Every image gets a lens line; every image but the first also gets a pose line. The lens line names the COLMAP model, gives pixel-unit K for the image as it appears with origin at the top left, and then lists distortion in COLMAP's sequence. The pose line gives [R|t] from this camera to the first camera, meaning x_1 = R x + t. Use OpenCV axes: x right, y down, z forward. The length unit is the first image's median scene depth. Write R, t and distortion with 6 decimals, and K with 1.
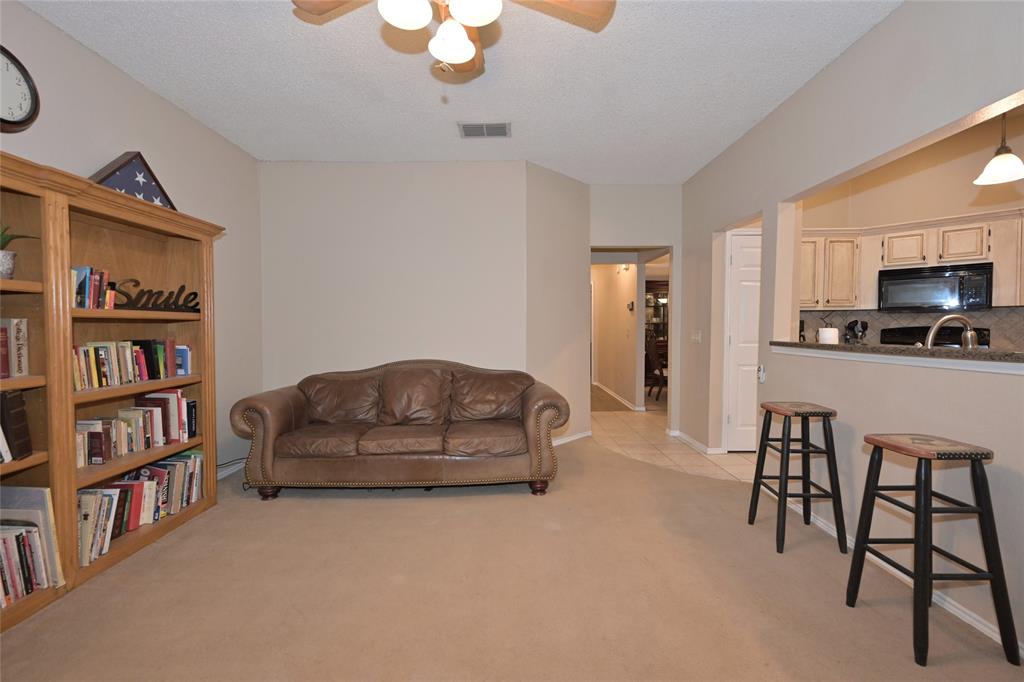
lens RADIAL K [[435.8, 0, 512.0], [0, 435.8, 341.0], [0, 0, 1]] dist [0.000051, 0.000323]
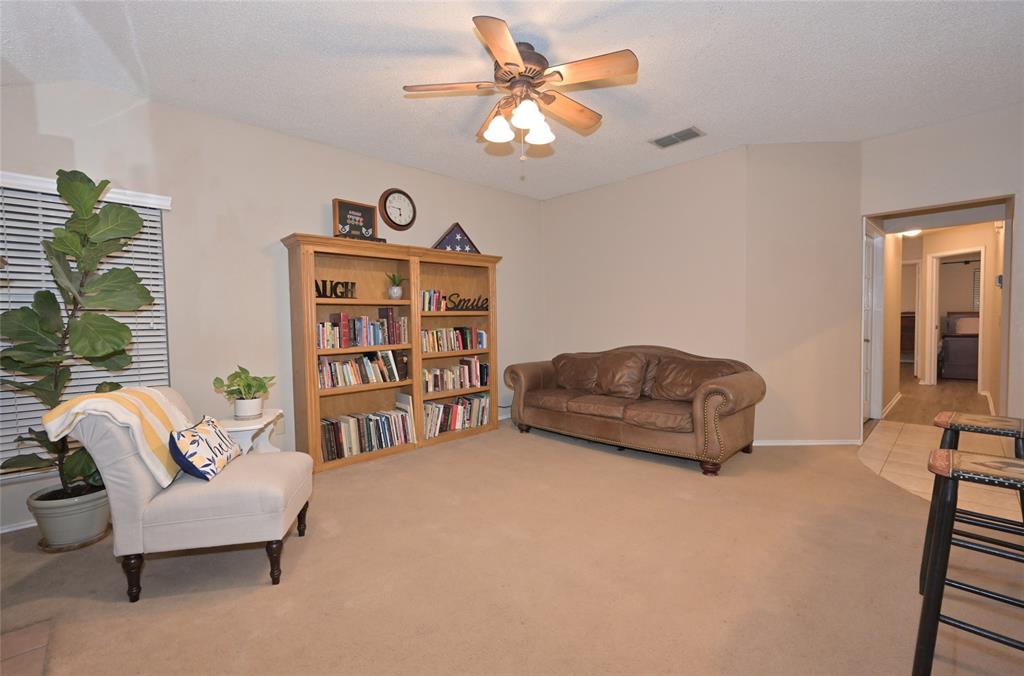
lens RADIAL K [[436.5, 0, 512.0], [0, 436.5, 338.0], [0, 0, 1]] dist [-0.001190, -0.000225]
pose [[0.694052, 0.021790, -0.719595, 0.578776], [-0.007363, 0.999704, 0.023170, -0.000968], [0.719888, -0.010783, 0.694007, -0.089813]]
